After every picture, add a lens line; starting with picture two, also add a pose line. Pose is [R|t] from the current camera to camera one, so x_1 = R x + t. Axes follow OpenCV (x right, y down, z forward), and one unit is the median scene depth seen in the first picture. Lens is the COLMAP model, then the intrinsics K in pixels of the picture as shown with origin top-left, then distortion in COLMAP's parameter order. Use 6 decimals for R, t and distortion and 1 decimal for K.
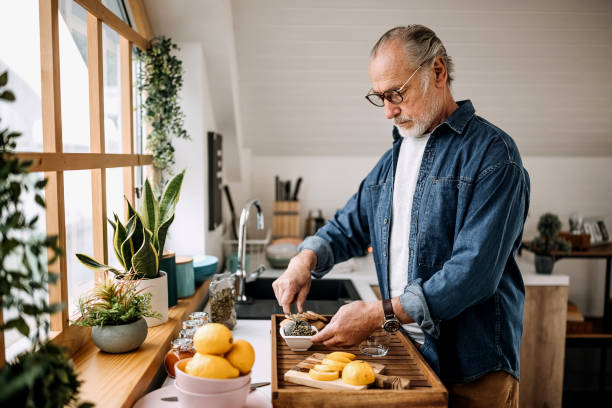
lens RADIAL K [[600.0, 0, 317.1], [0, 600.0, 205.0], [0, 0, 1]] dist [-0.007679, -0.021053]
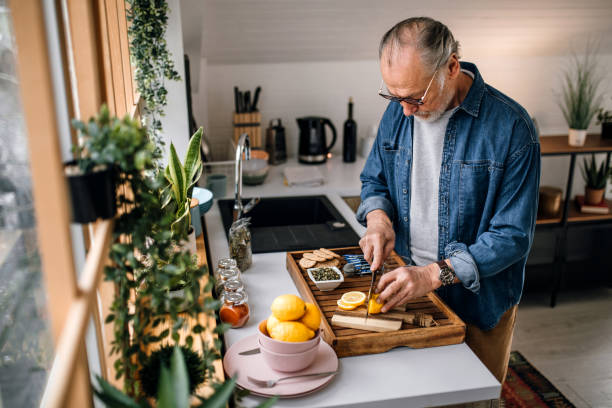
lens RADIAL K [[626.1, 0, 317.5], [0, 626.1, 203.1], [0, 0, 1]] dist [-0.003862, -0.004936]
pose [[0.983566, -0.062171, 0.169509, -0.178311], [0.020261, 0.970920, 0.238545, -0.156178], [-0.179410, -0.231190, 0.956223, -0.090836]]
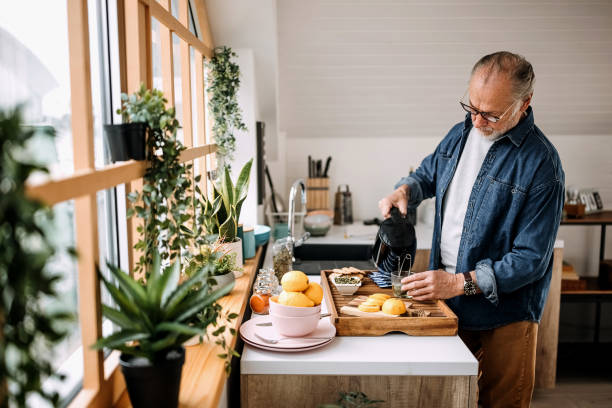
lens RADIAL K [[626.1, 0, 317.5], [0, 626.1, 203.1], [0, 0, 1]] dist [-0.003862, -0.004936]
pose [[0.999854, -0.011169, -0.012933, -0.054538], [0.011743, 0.998906, 0.045266, -0.018580], [0.012413, -0.045411, 0.998891, -0.281281]]
